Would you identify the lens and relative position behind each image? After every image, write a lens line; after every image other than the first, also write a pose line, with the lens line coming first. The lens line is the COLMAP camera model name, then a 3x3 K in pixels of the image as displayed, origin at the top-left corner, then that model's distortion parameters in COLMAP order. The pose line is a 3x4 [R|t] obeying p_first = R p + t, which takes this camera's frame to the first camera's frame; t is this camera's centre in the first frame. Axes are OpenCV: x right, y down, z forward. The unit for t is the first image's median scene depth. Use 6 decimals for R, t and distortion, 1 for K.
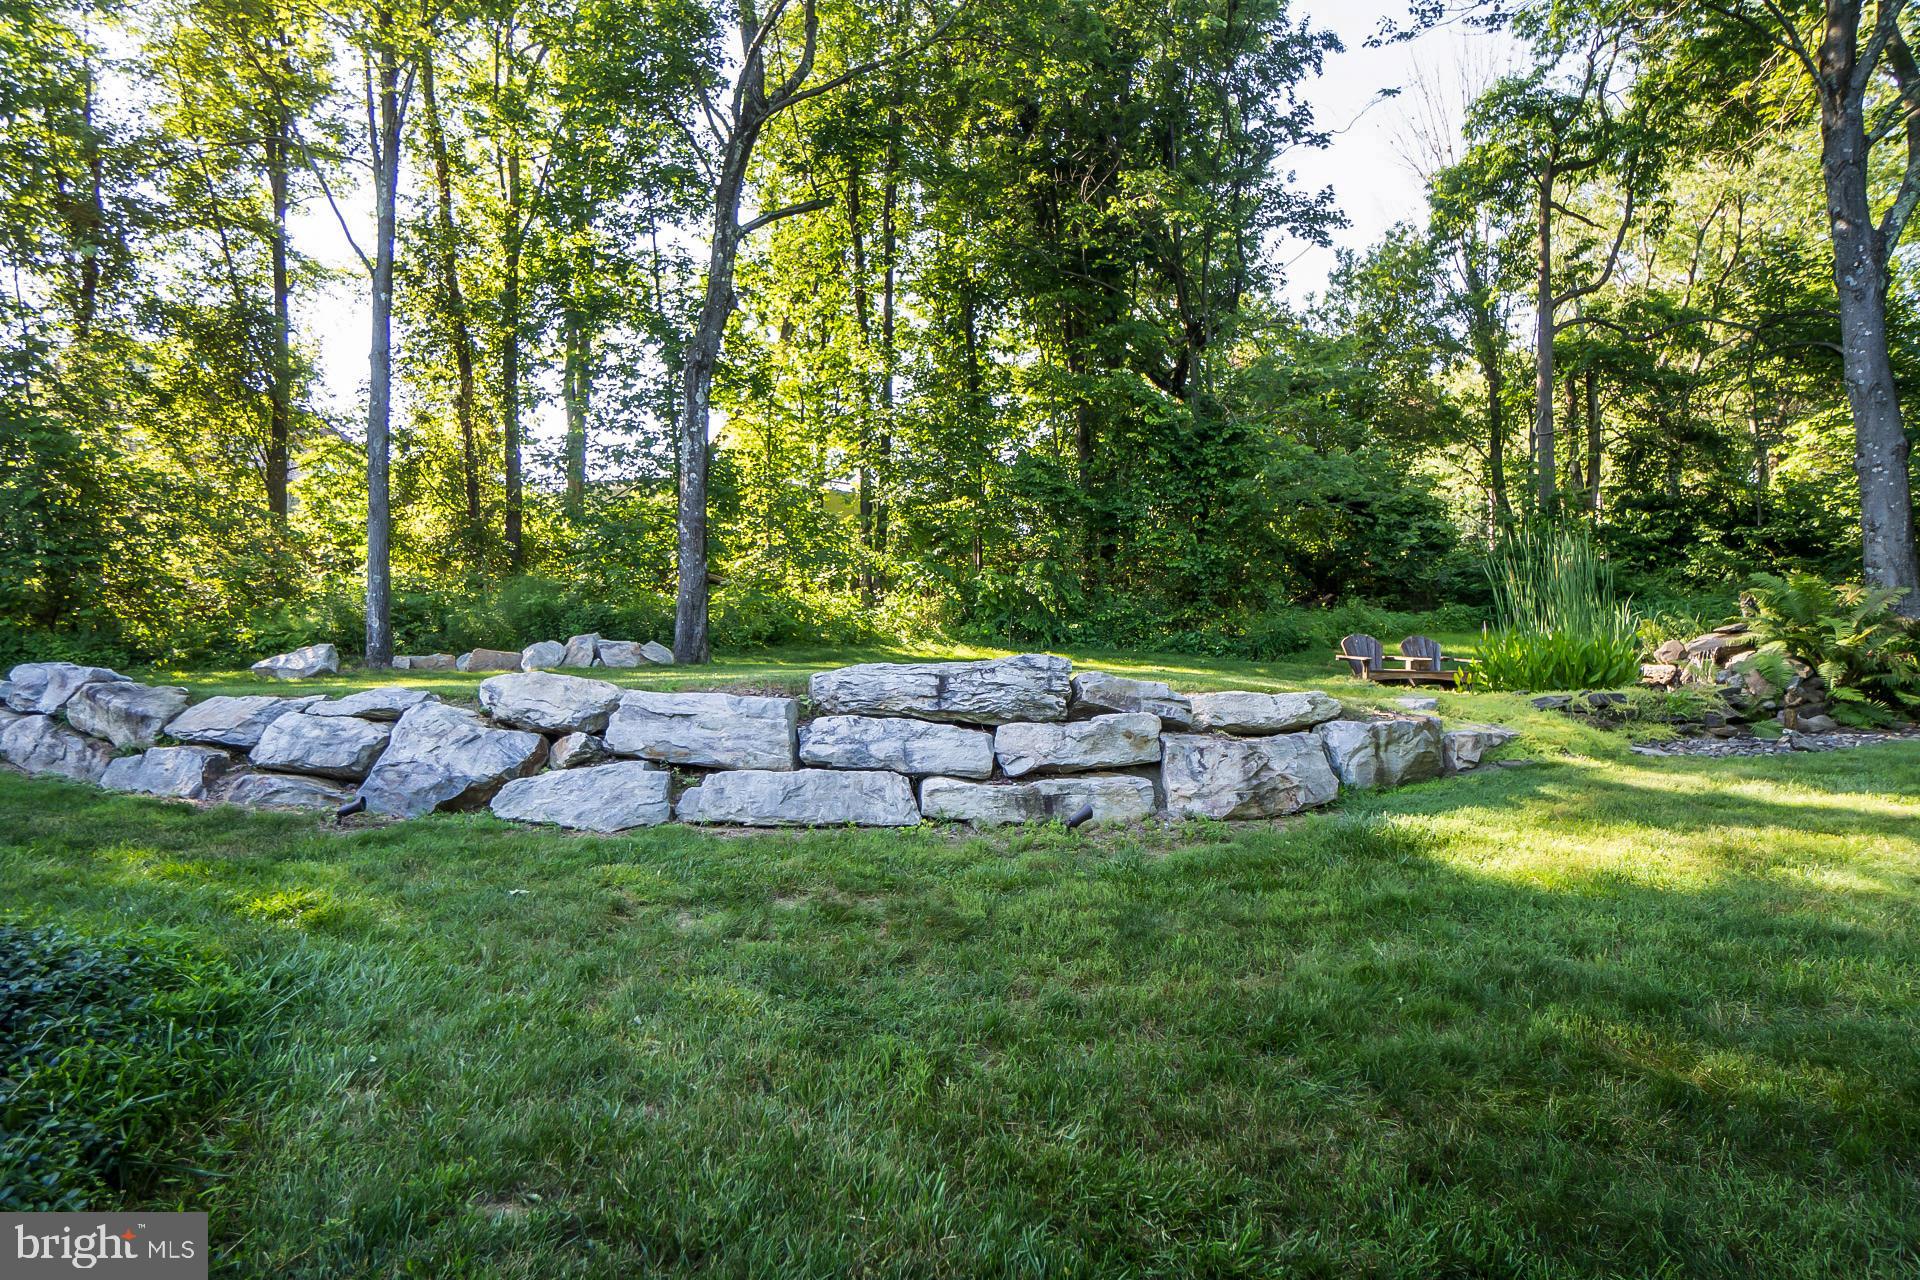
lens RADIAL K [[1024.3, 0, 953.9], [0, 1024.3, 624.6], [0, 0, 1]] dist [-0.031714, -0.000028]
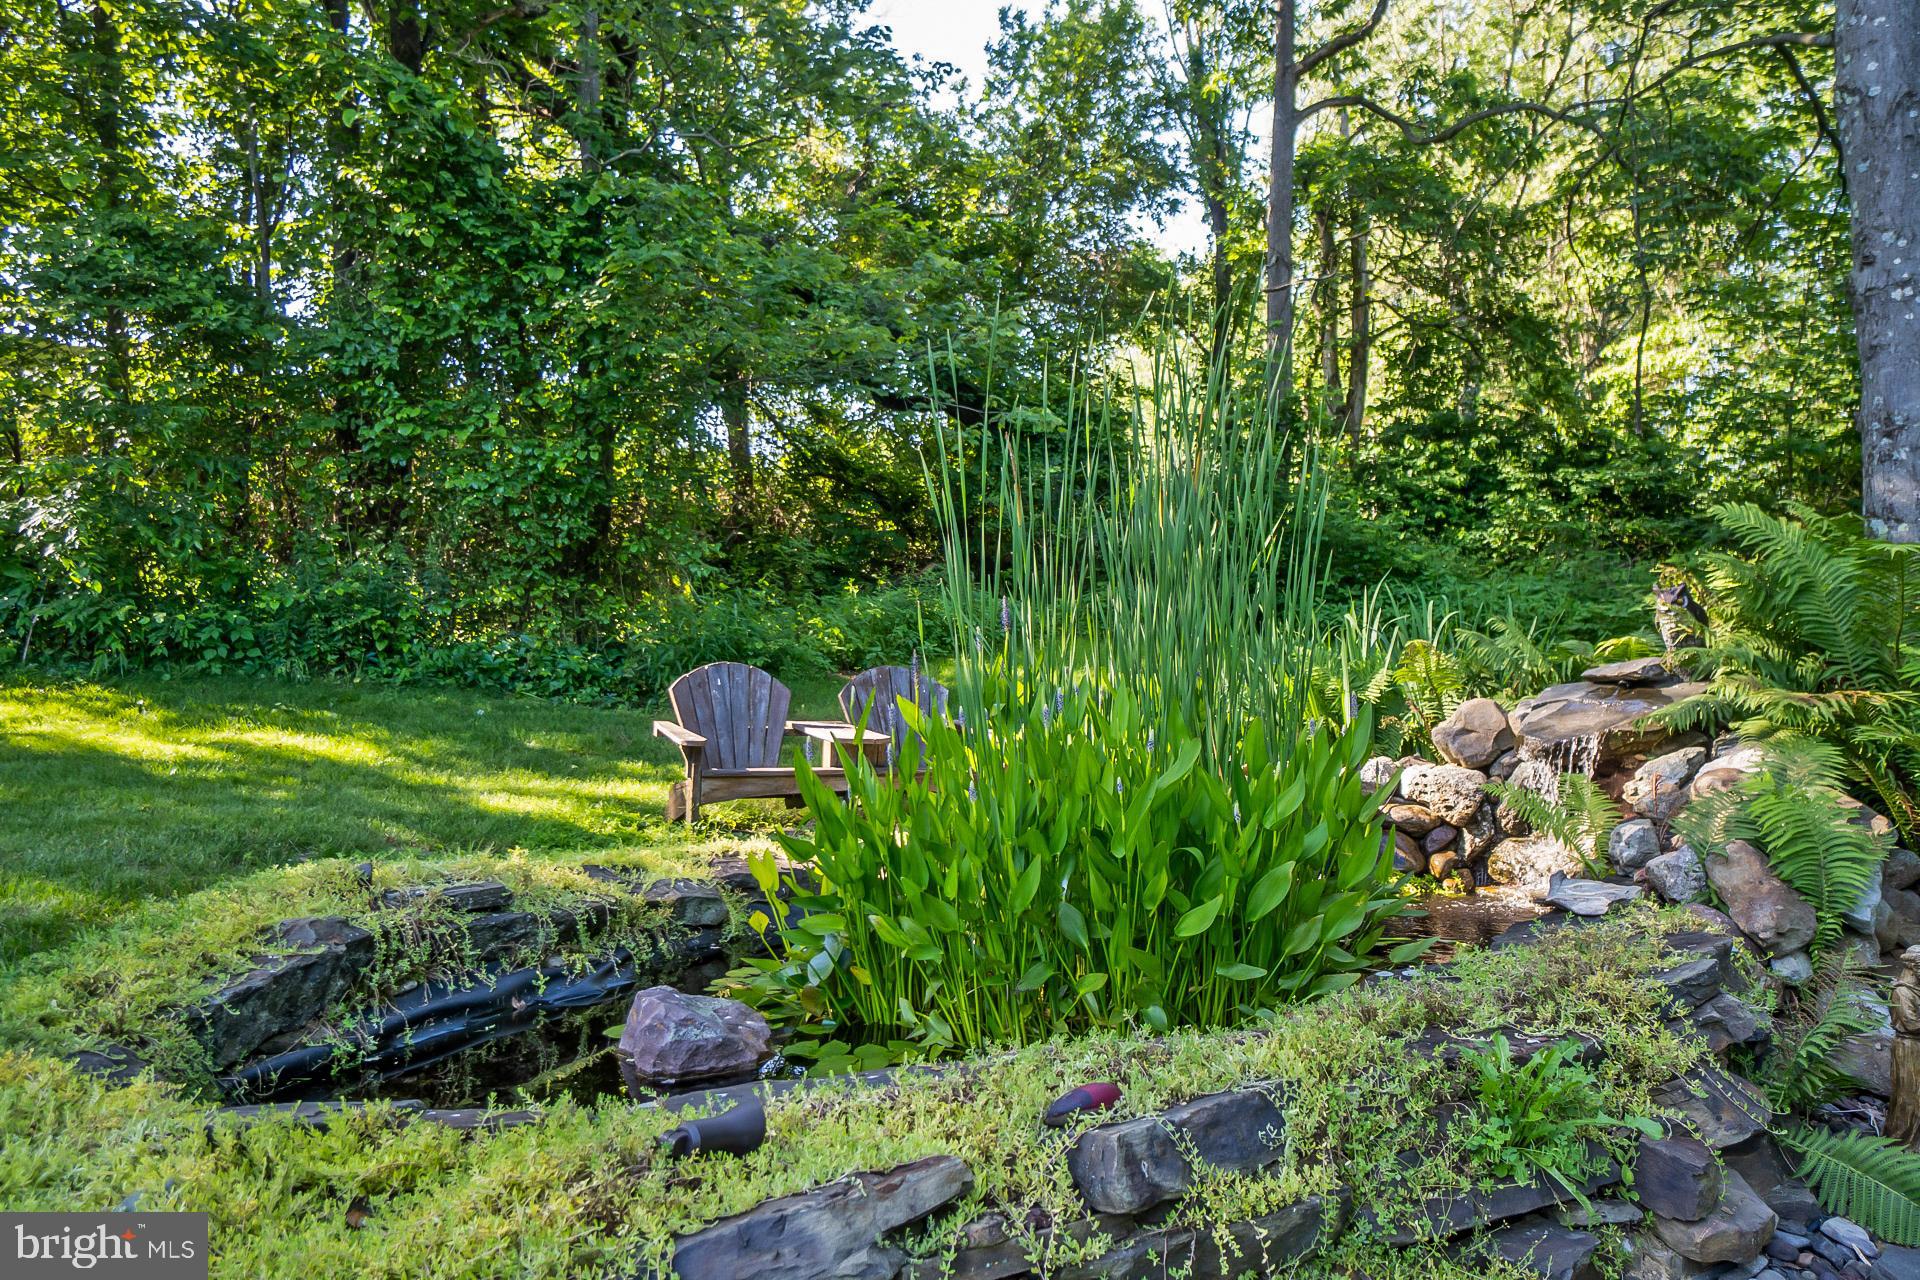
lens RADIAL K [[1275.4, 0, 967.2], [0, 1275.4, 646.1], [0, 0, 1]] dist [0.006029, 0.004057]
pose [[0.967925, 0.004934, 0.251191, 0.217128], [-0.014091, 0.999300, 0.034667, -0.008897], [-0.250844, -0.037094, 0.967316, 0.311834]]
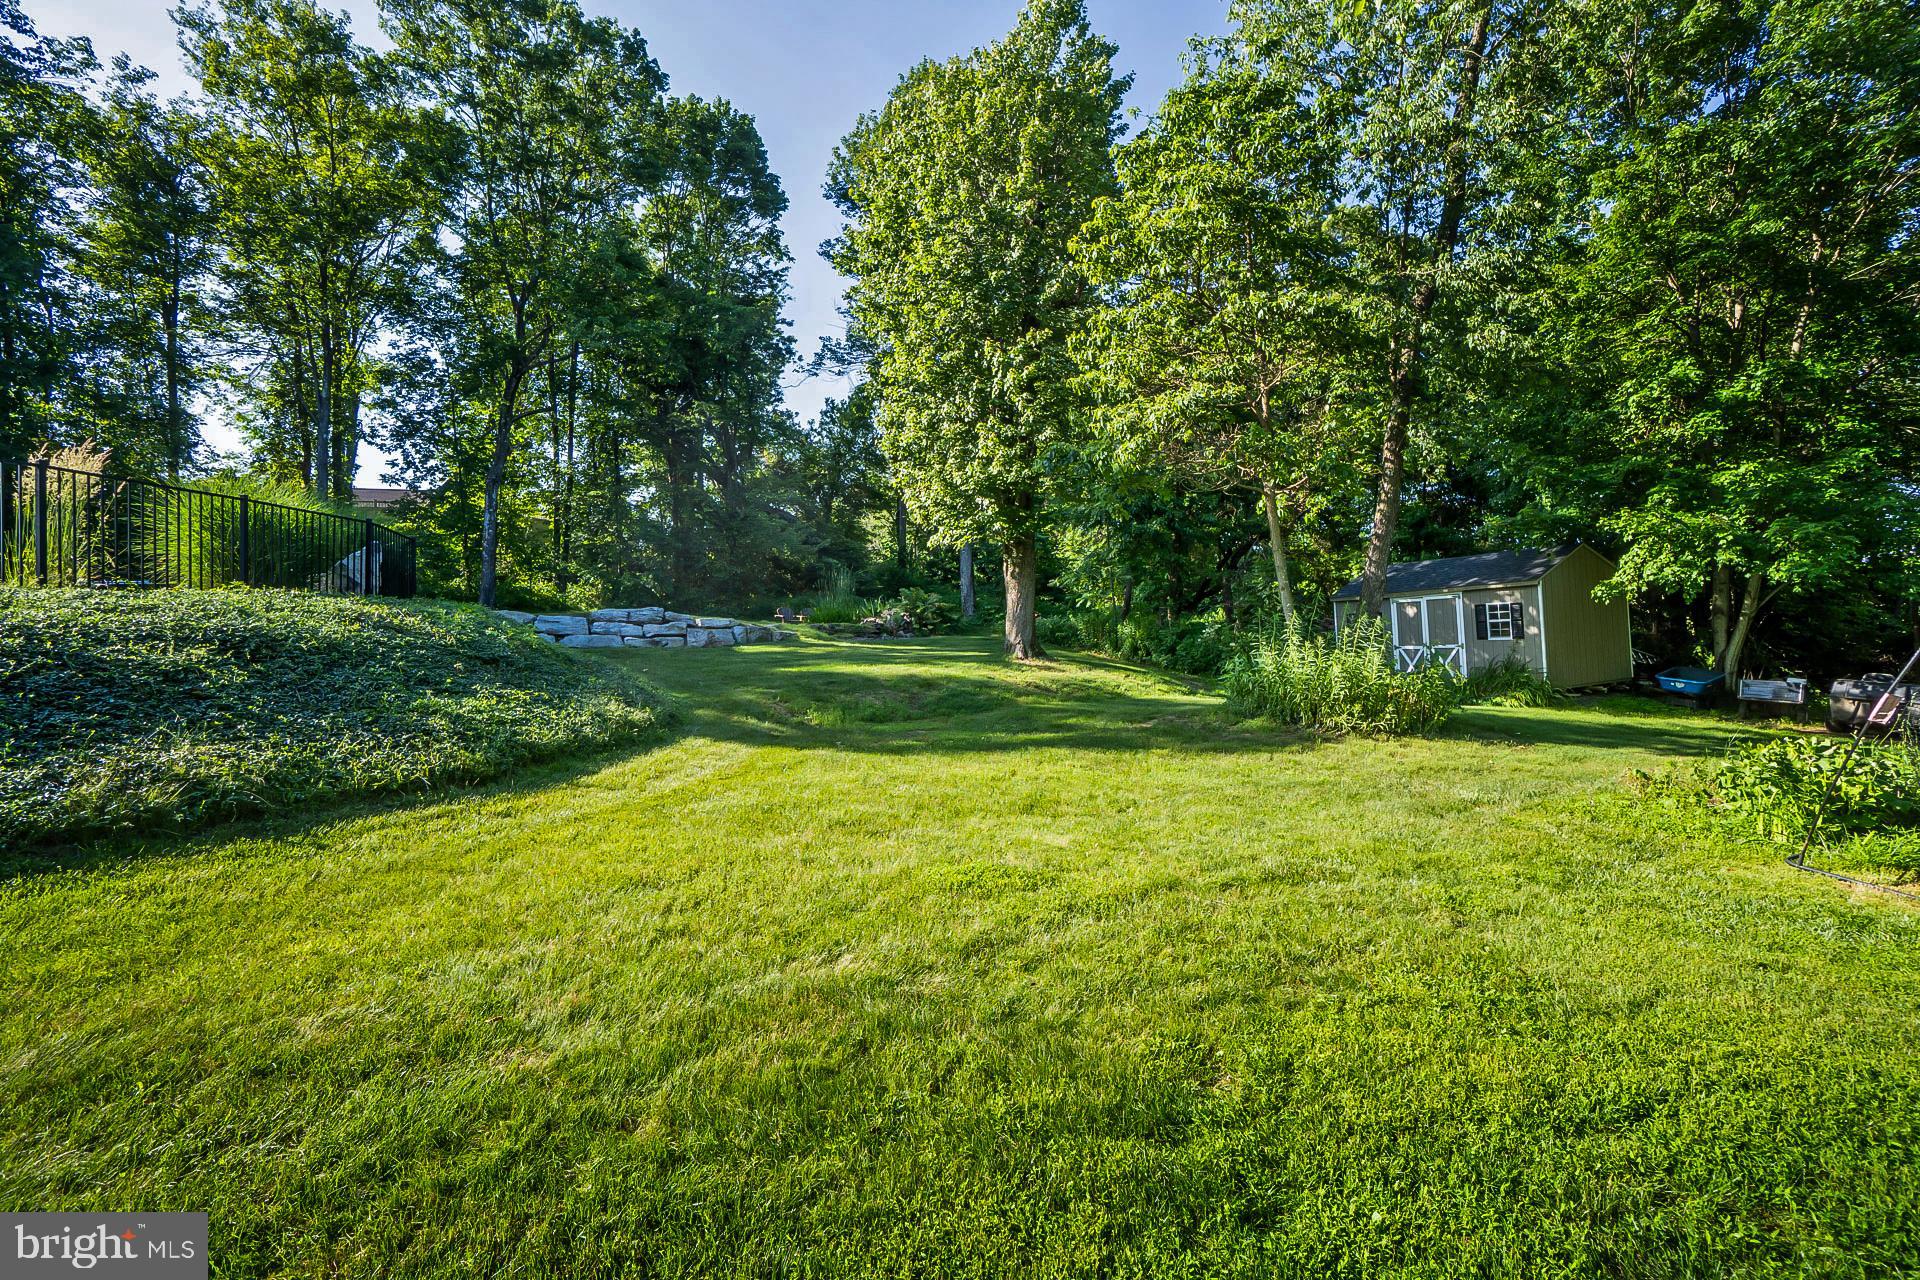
lens RADIAL K [[845.3, 0, 957.9], [0, 845.3, 615.5], [0, 0, 1]] dist [-0.052394, 0.020368]
pose [[0.904167, 0.012644, 0.426992, -0.062409], [-0.017510, 0.999819, 0.007472, 0.004397], [-0.426820, -0.014233, 0.904224, -0.624628]]
